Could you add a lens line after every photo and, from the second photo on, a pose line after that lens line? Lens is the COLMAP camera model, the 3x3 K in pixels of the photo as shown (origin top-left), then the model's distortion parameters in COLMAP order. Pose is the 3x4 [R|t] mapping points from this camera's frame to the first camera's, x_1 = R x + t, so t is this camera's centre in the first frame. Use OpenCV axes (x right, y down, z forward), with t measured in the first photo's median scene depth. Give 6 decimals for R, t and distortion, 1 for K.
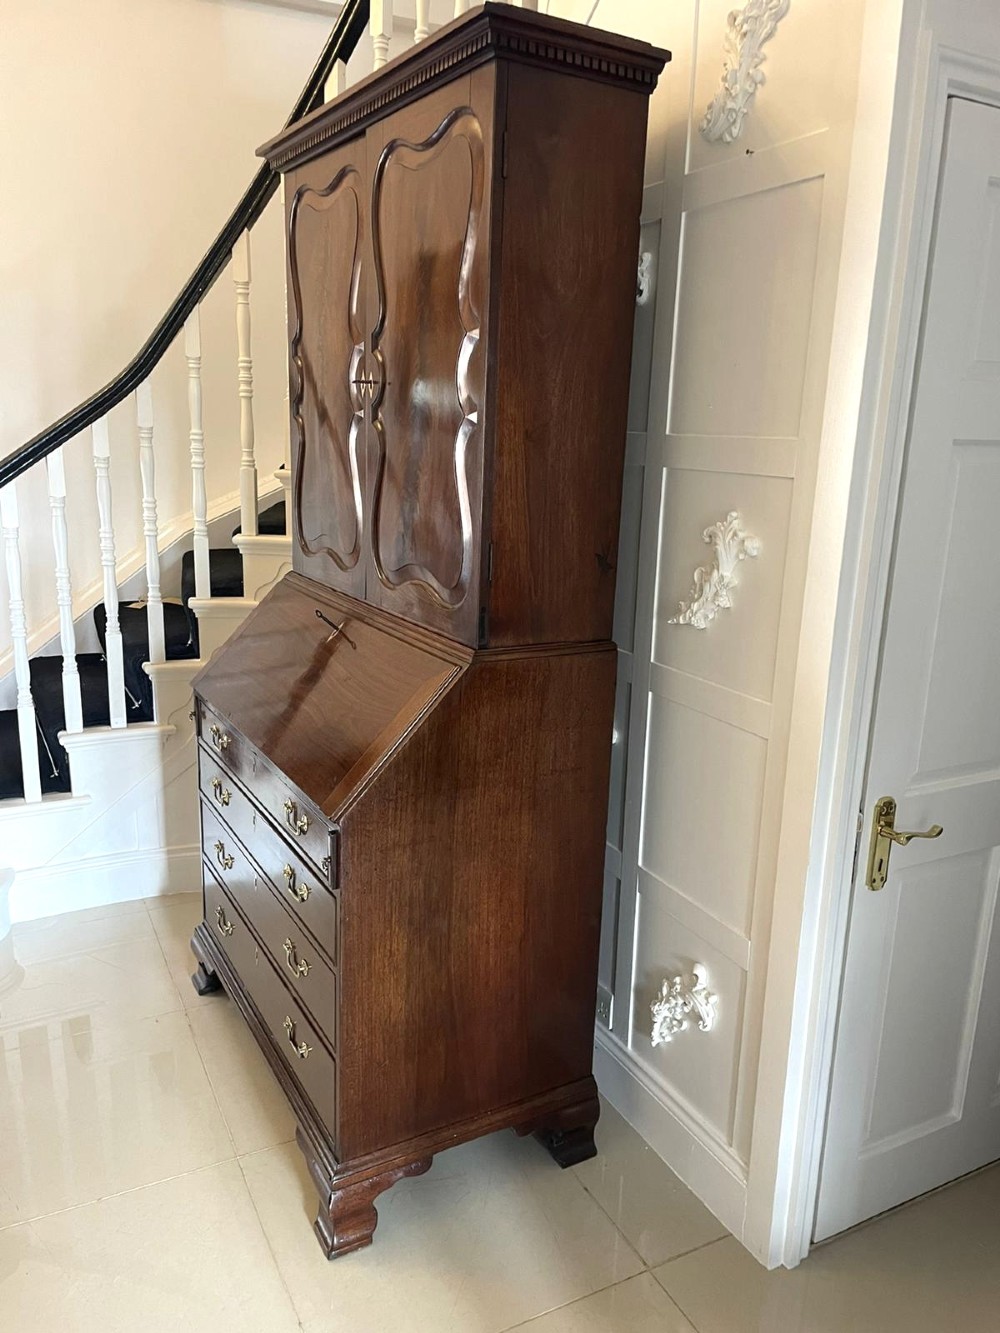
lens RADIAL K [[1019.6, 0, 496.8], [0, 1019.6, 672.1], [0, 0, 1]] dist [0.085580, -0.113086]
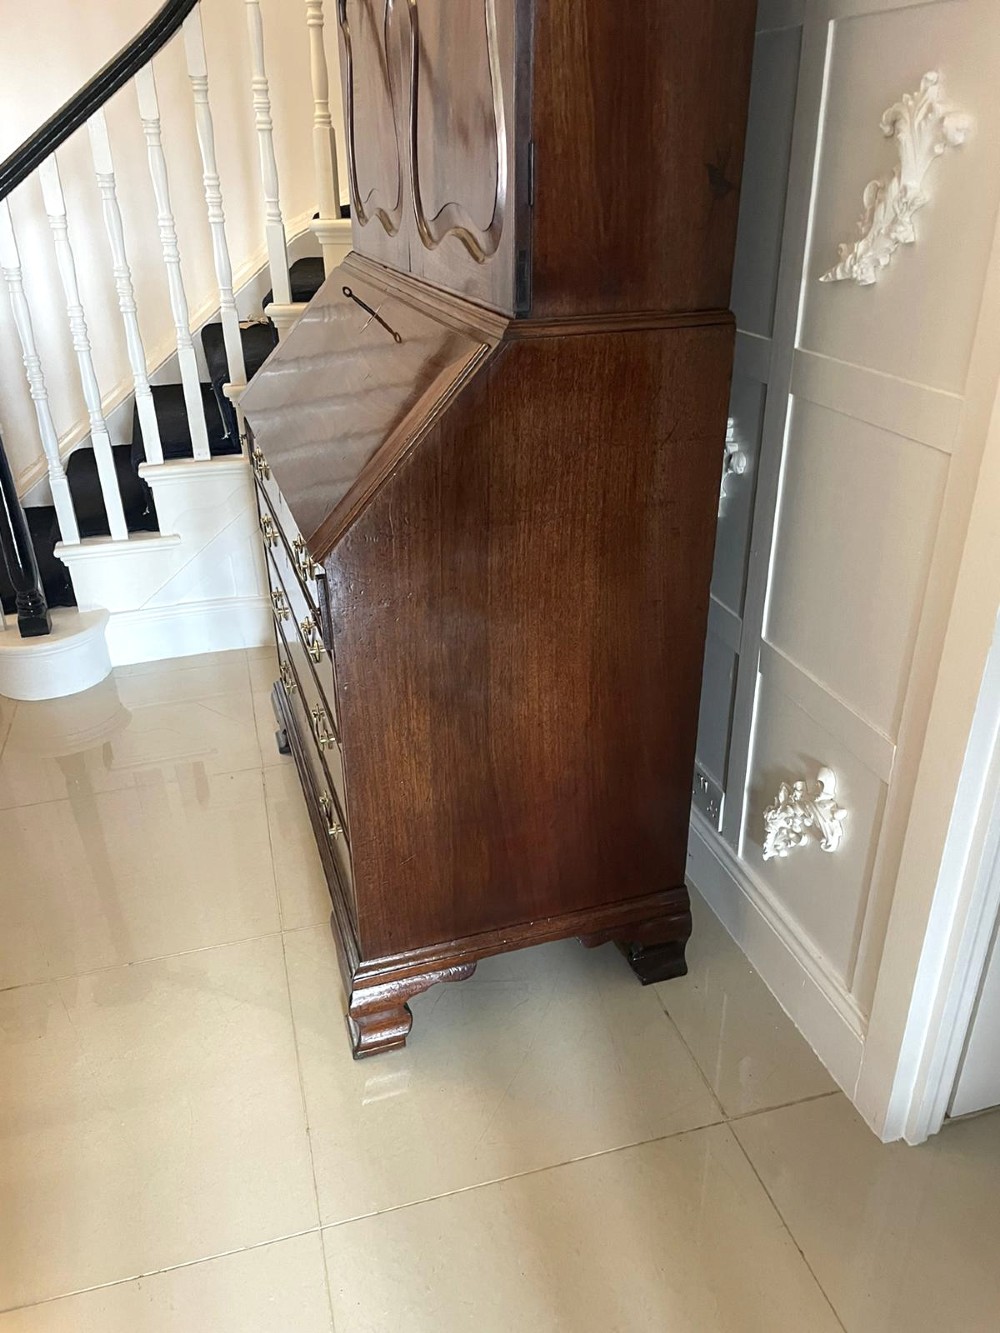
lens RADIAL K [[1019.6, 0, 489.2], [0, 1019.6, 677.5], [0, 0, 1]] dist [0.085580, -0.113086]
pose [[0.978319, 0.051320, -0.200645, 0.105086], [-0.003335, 0.972590, 0.232501, 0.046776], [0.207077, -0.226791, 0.951675, 0.256143]]
